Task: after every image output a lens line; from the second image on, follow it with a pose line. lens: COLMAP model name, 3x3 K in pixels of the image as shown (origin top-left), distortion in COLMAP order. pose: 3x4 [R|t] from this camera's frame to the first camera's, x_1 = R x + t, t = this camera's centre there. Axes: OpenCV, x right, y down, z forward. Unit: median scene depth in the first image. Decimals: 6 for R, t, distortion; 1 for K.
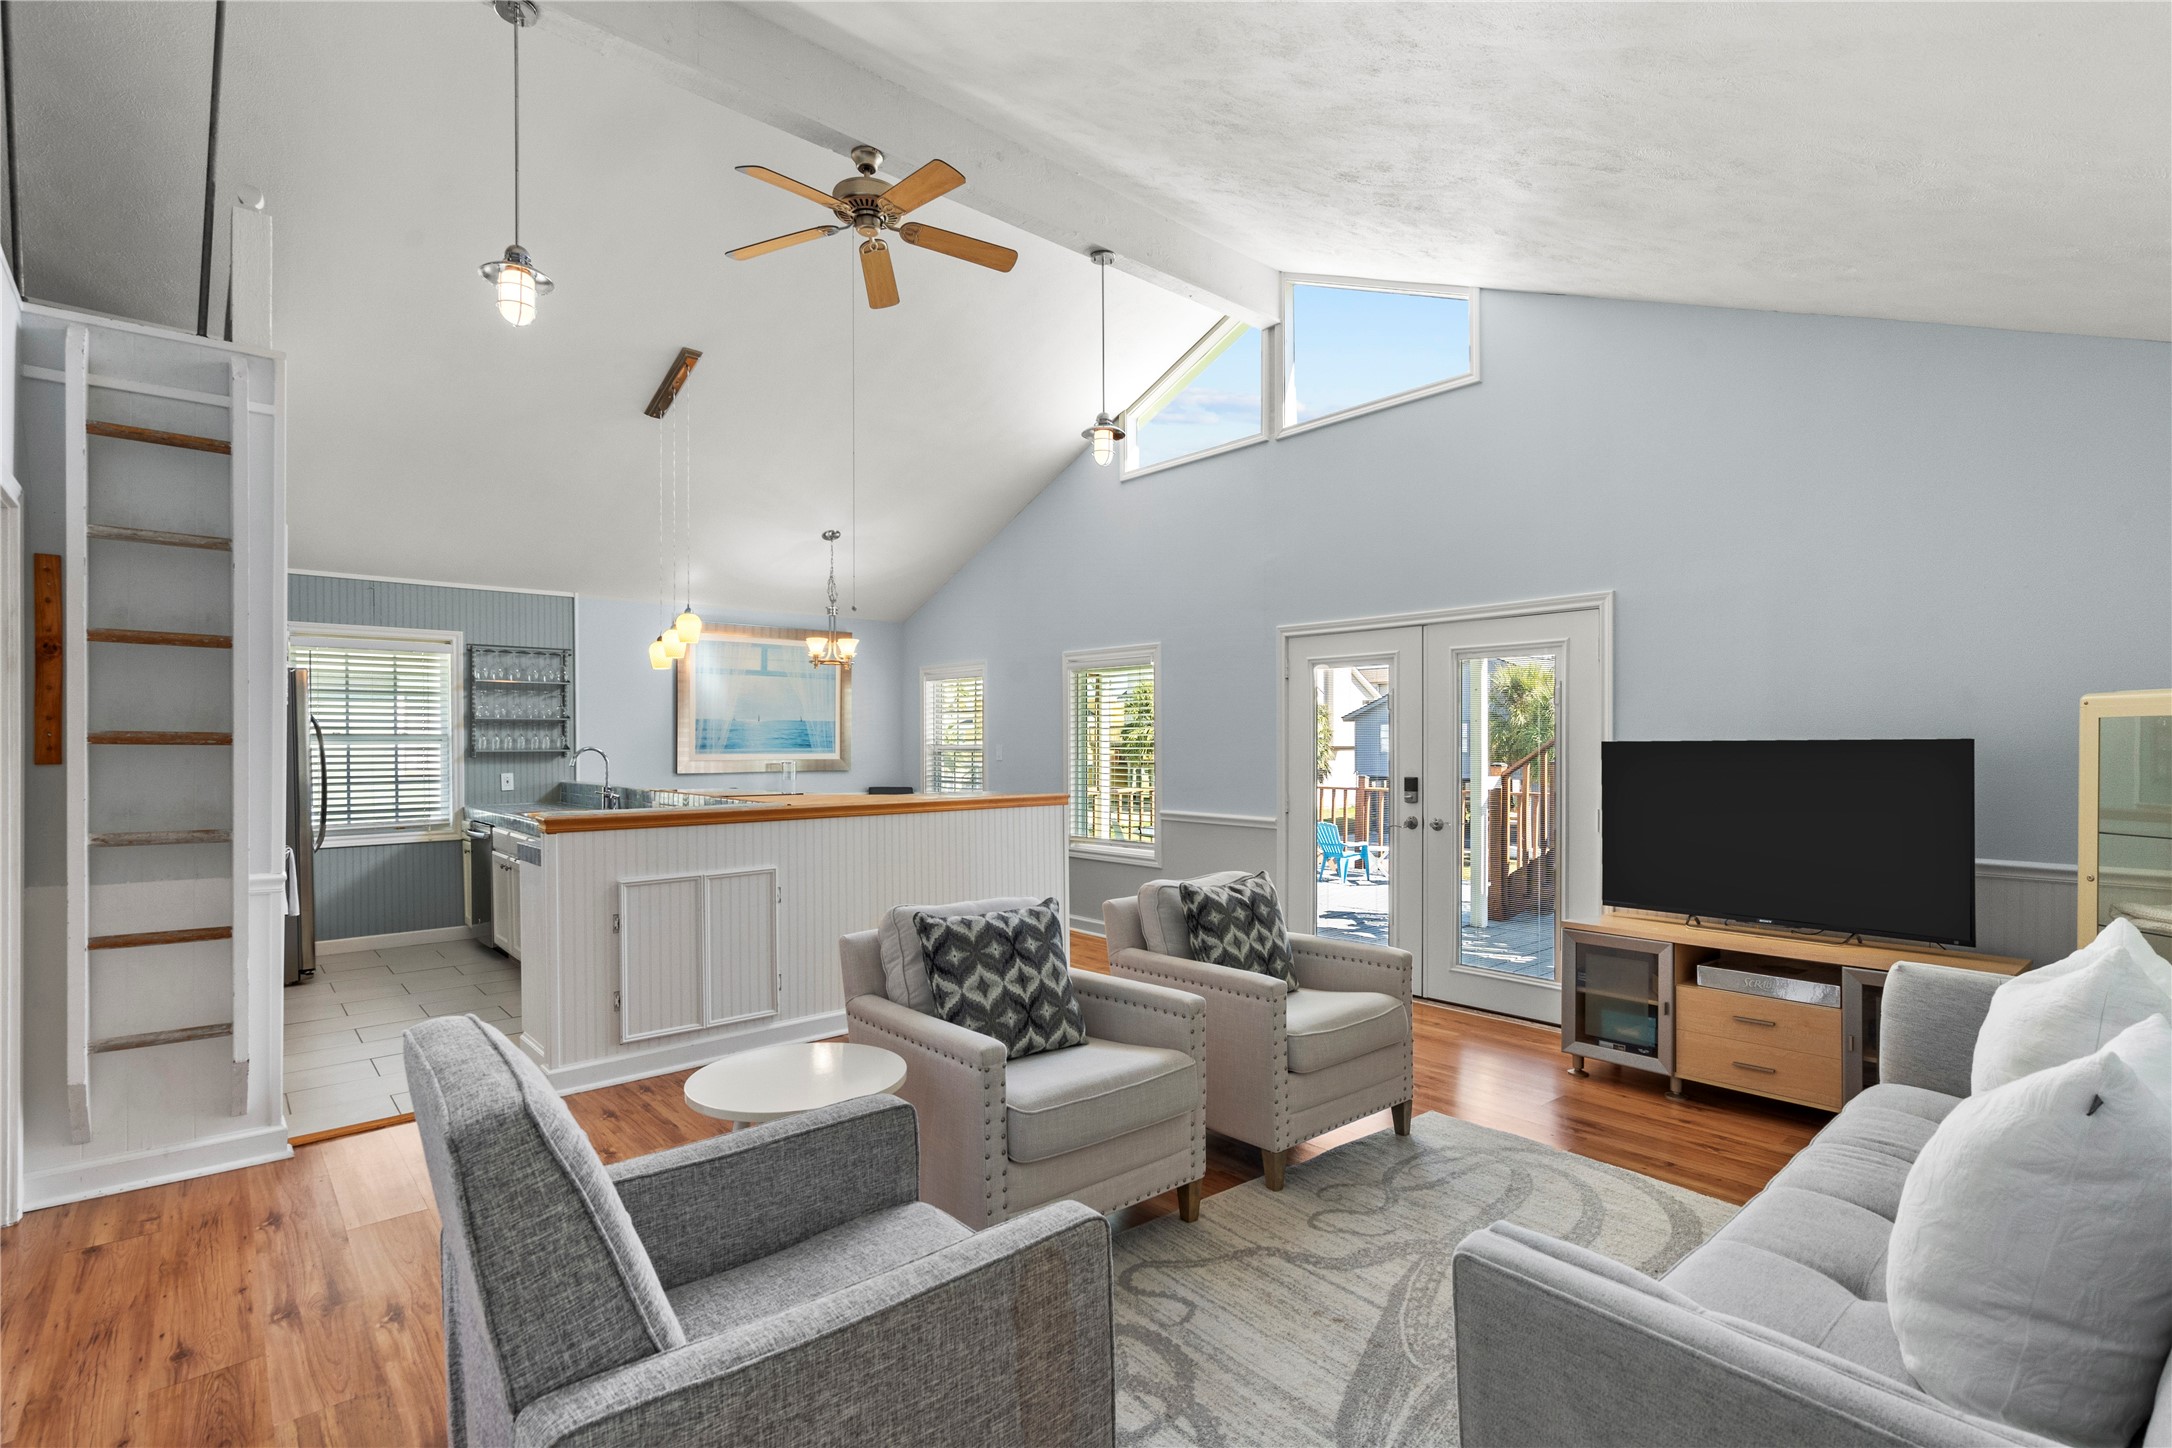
lens RADIAL K [[1005.9, 0, 1073.7], [0, 1005.9, 750.9], [0, 0, 1]] dist [-0.000775, 0.002025]
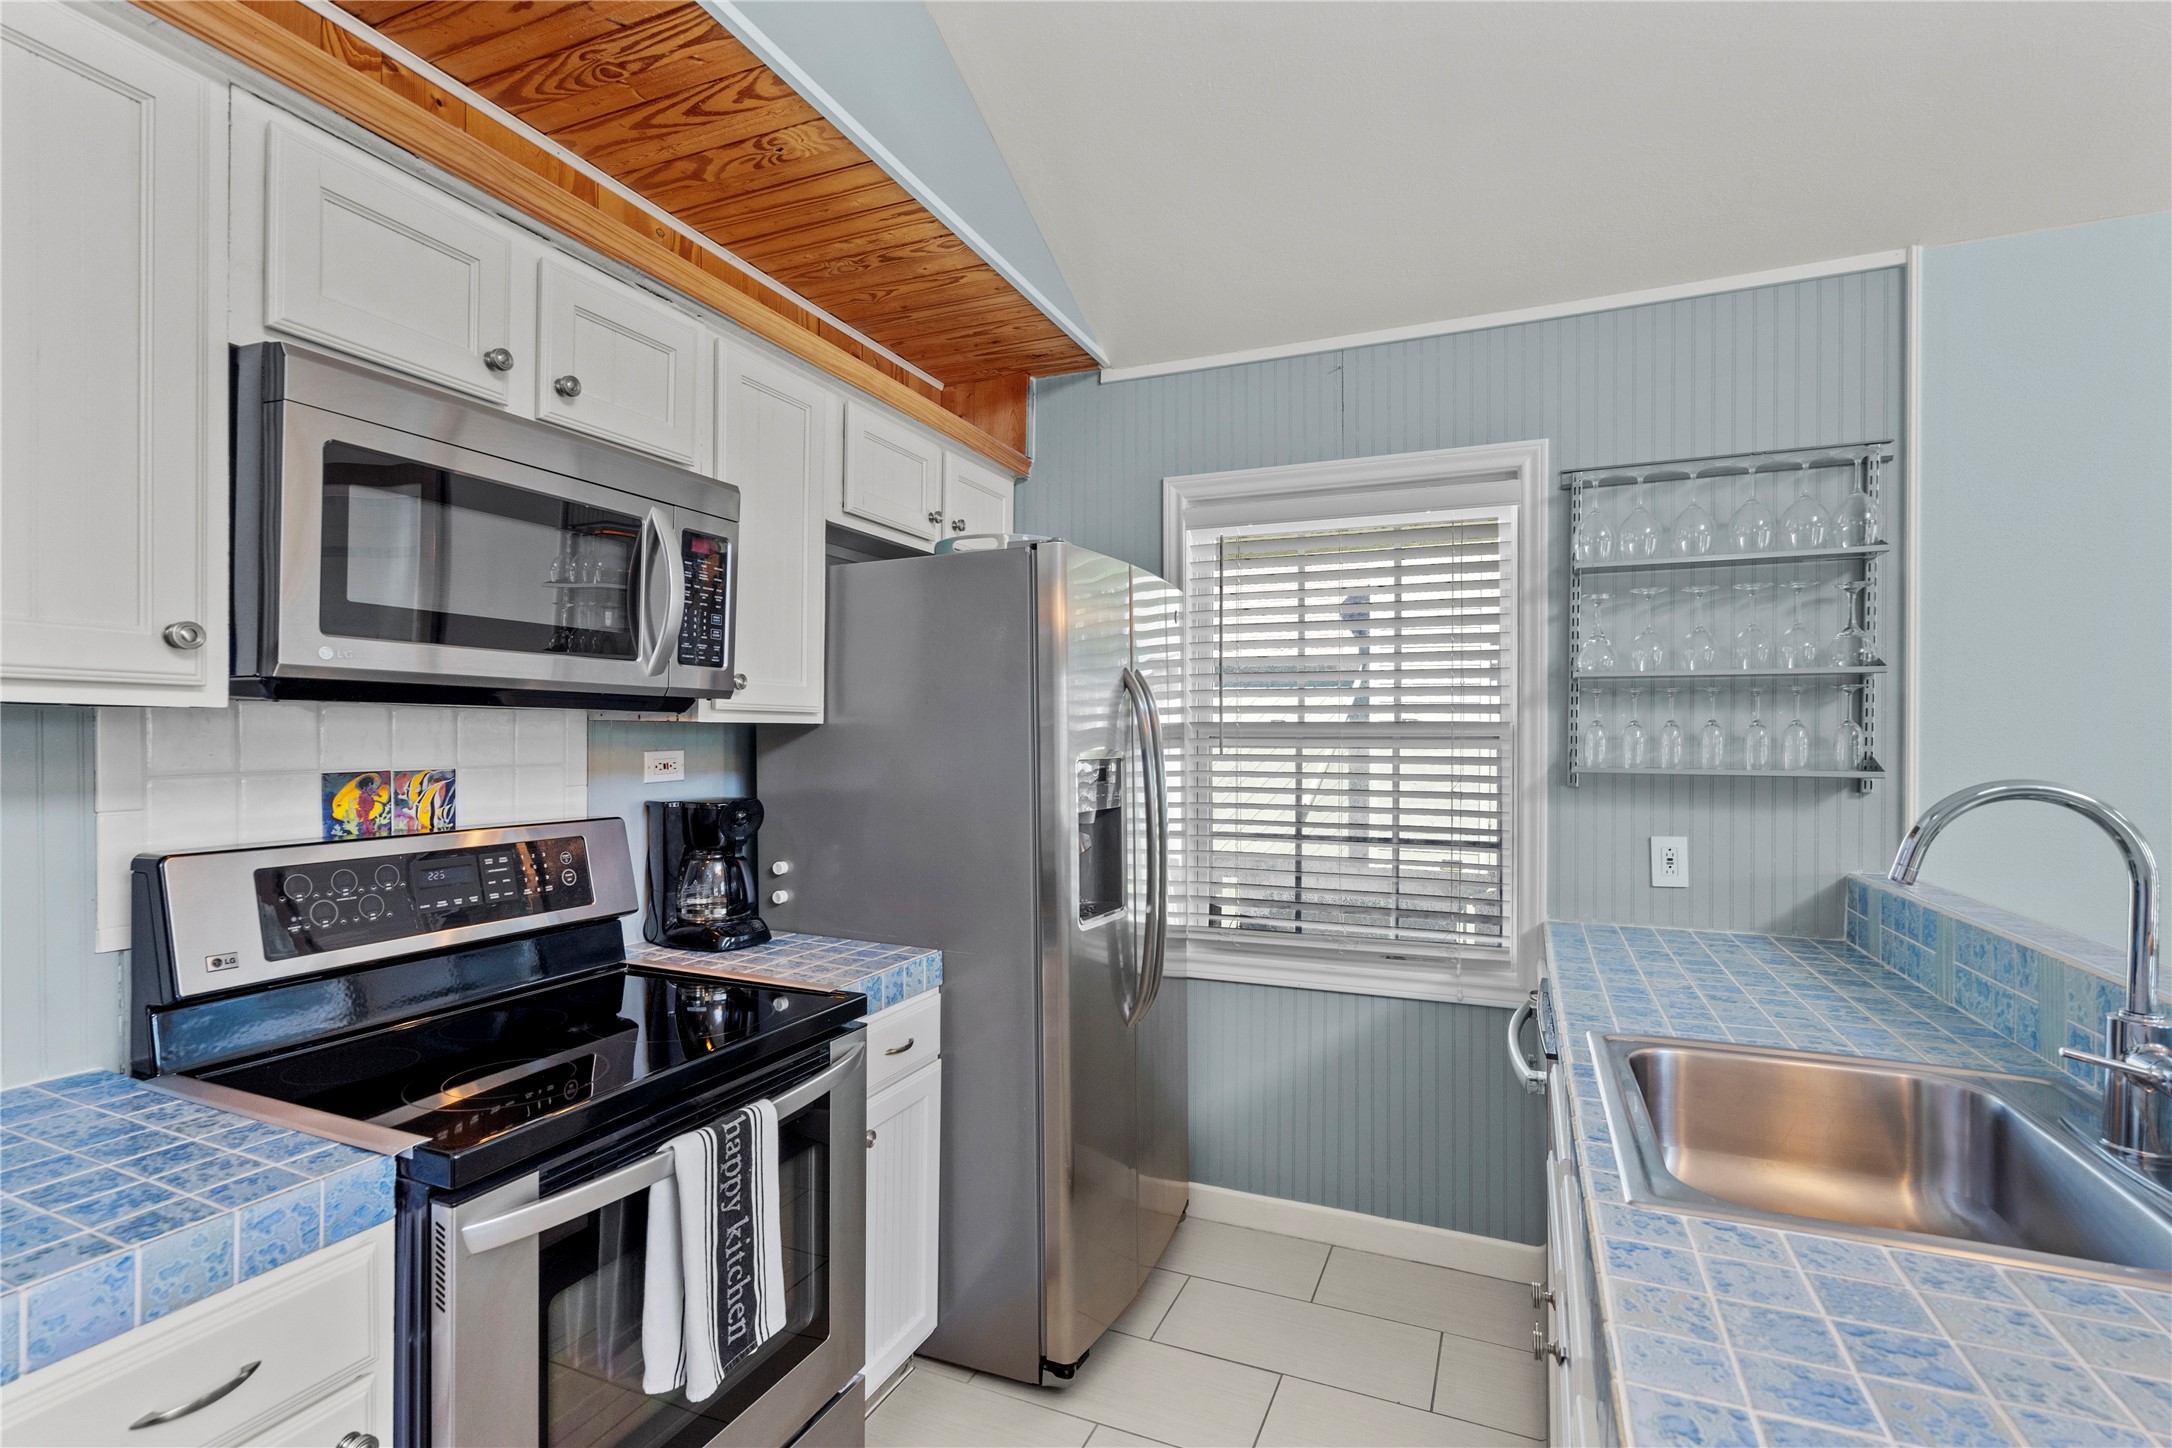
lens RADIAL K [[1005.9, 0, 1078.9], [0, 1005.9, 744.1], [0, 0, 1]] dist [-0.000775, 0.002025]
pose [[0.434507, 0.010970, -0.900602, -0.352118], [-0.013568, 0.999892, 0.005633, -0.008258], [0.900566, 0.009772, 0.434609, 0.687065]]
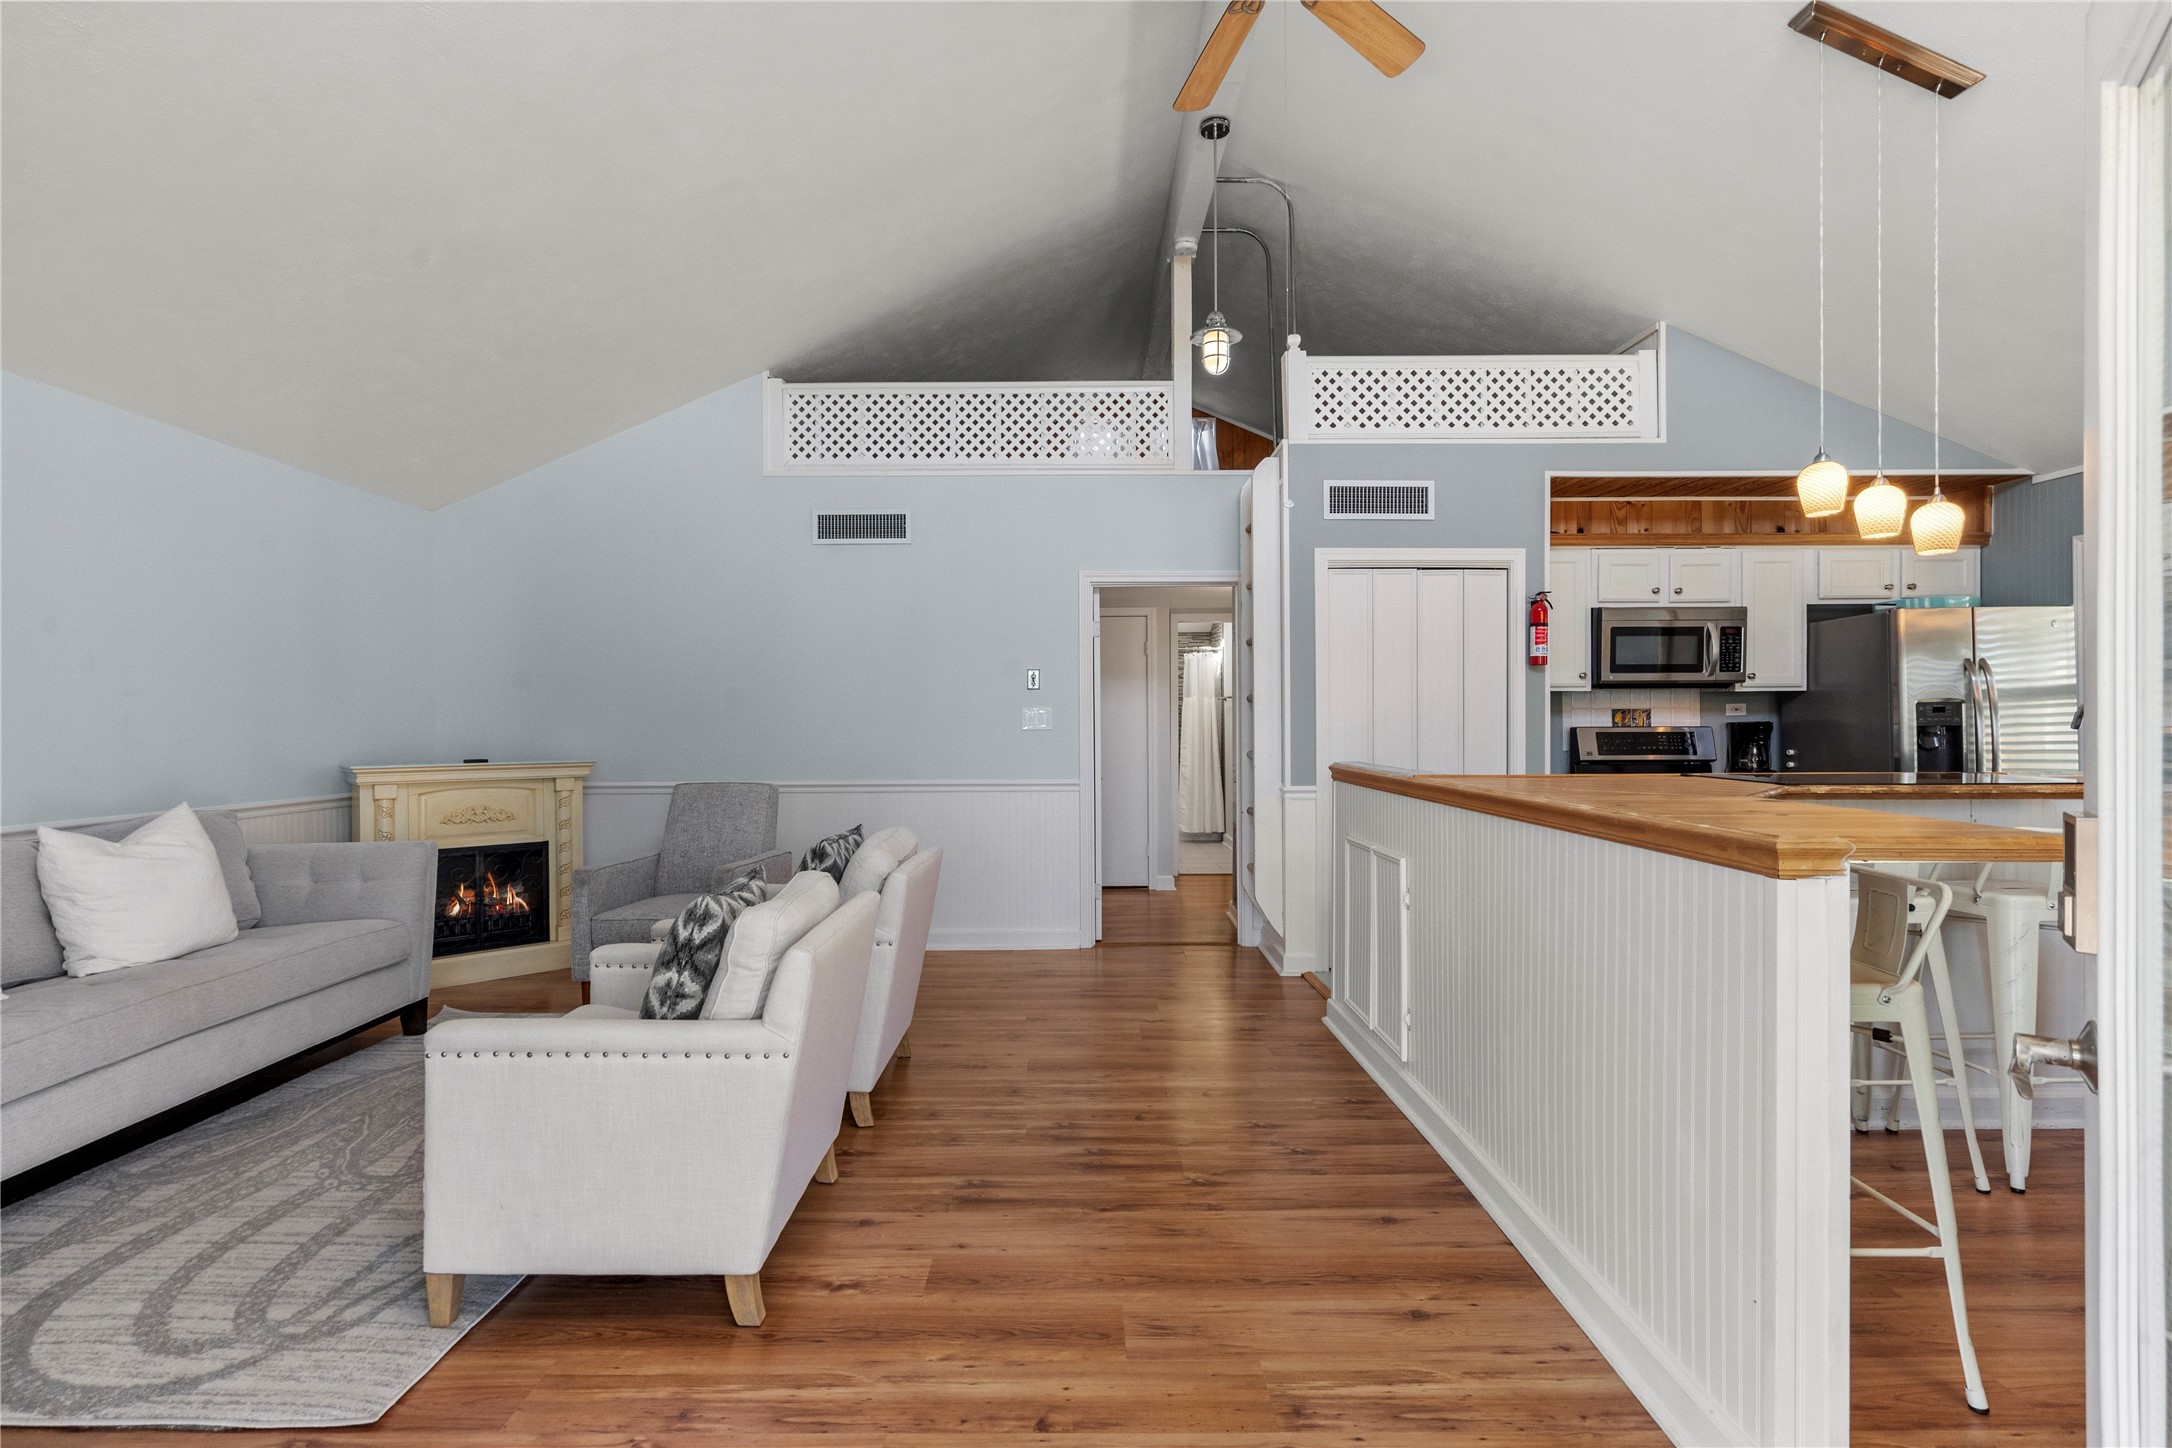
lens RADIAL K [[1005.9, 0, 1054.2], [0, 1005.9, 721.2], [0, 0, 1]] dist [-0.000775, 0.002025]
pose [[-0.649401, 0.004543, -0.760432, 0.267543], [-0.000927, 0.999977, 0.006765, 0.006445], [0.760445, 0.005098, -0.649382, 0.814787]]
